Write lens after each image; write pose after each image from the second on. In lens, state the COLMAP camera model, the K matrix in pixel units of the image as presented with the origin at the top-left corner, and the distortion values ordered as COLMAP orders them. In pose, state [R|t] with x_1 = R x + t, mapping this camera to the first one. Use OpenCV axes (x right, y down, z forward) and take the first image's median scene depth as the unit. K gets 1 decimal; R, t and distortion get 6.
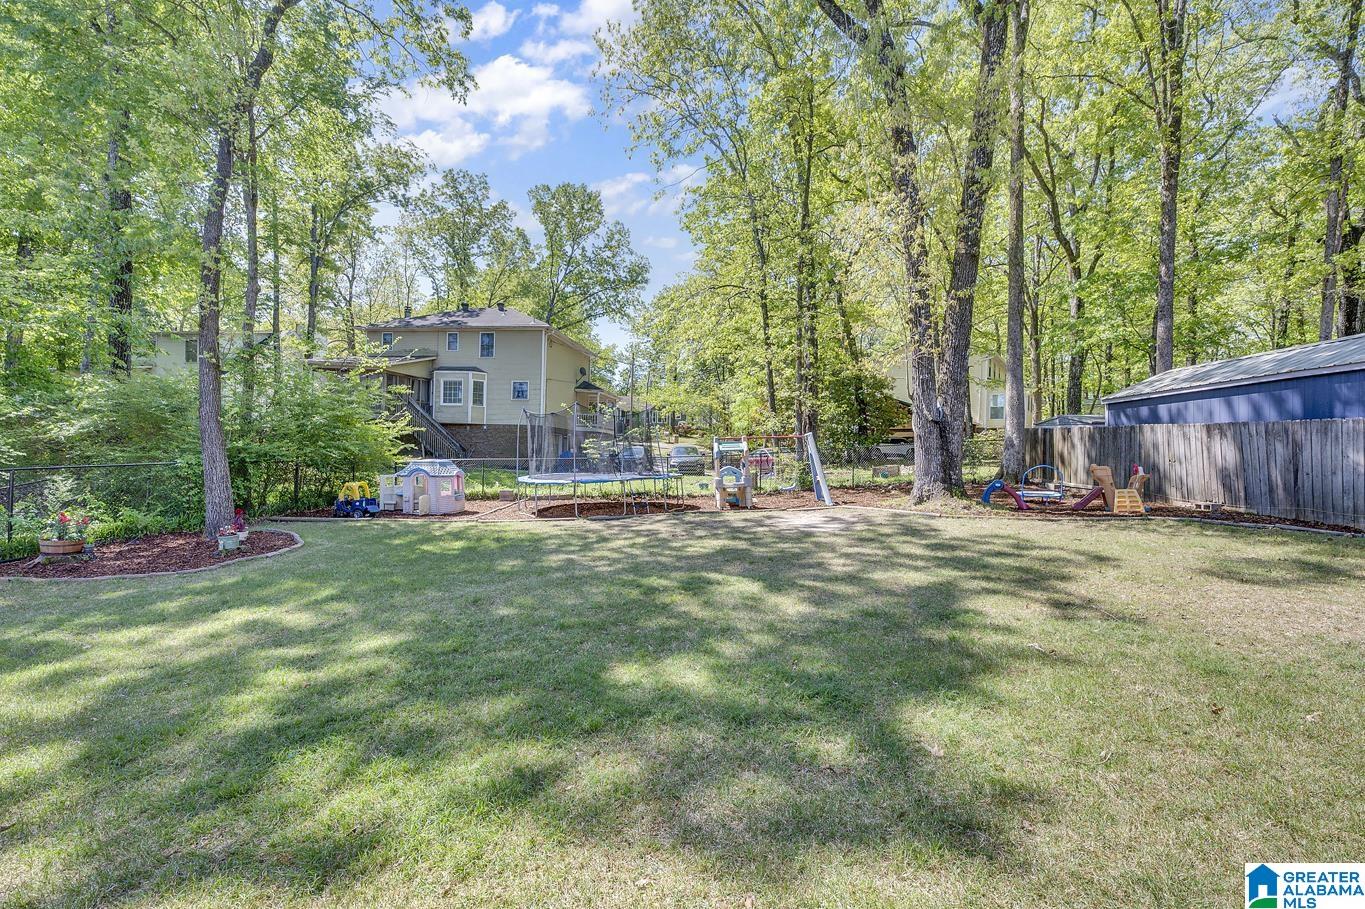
lens RADIAL K [[540.9, 0, 680.2], [0, 540.9, 460.4], [0, 0, 1]] dist [0.000153, 0.000105]
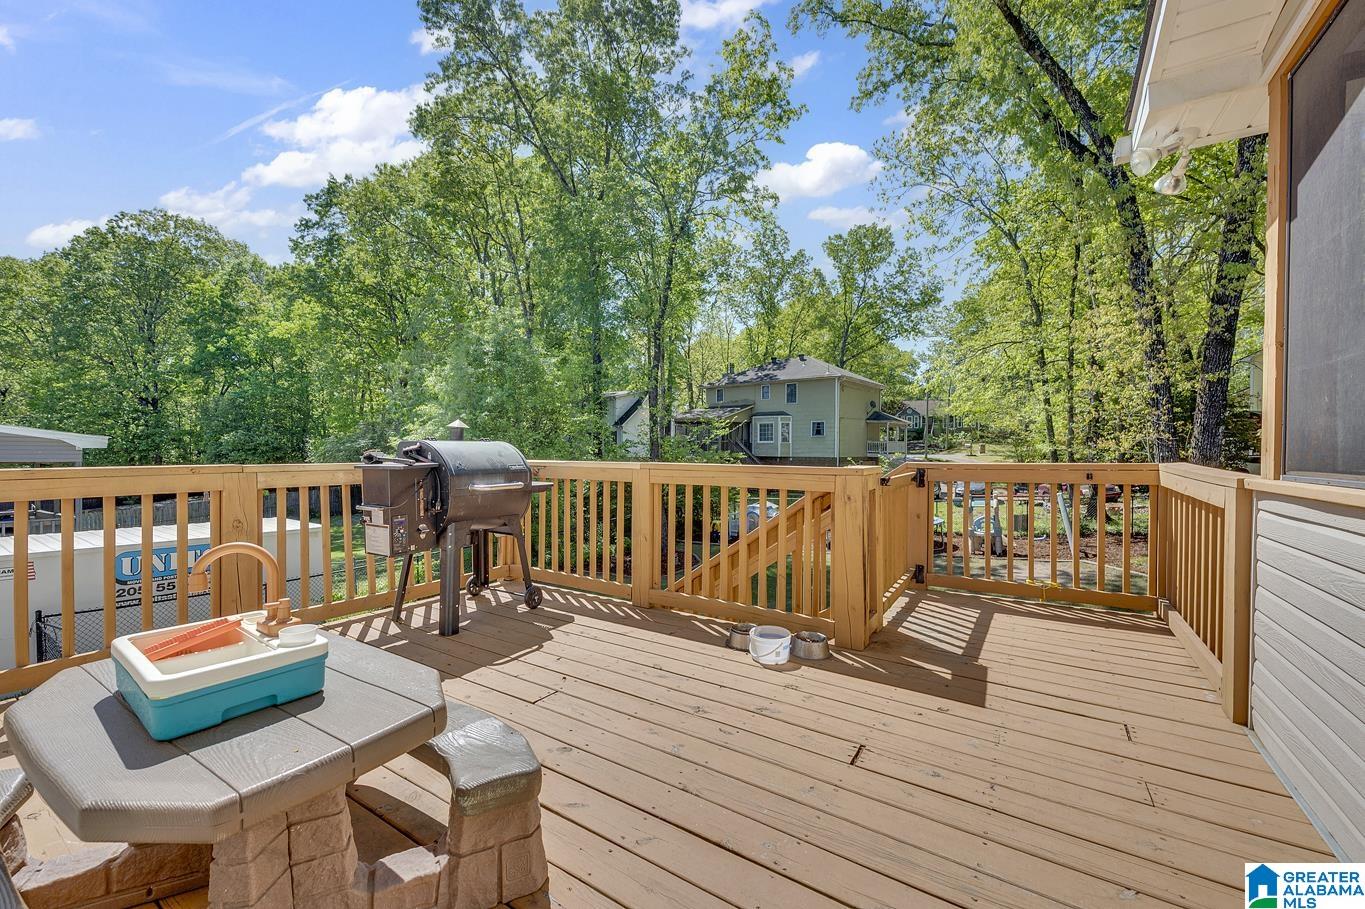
lens RADIAL K [[540.9, 0, 680.2], [0, 540.9, 460.4], [0, 0, 1]] dist [0.000153, 0.000105]
pose [[0.856373, -0.013535, -0.516181, 0.040658], [0.014940, 0.999887, -0.001431, -0.036390], [0.516142, -0.006487, 0.856478, -0.126536]]
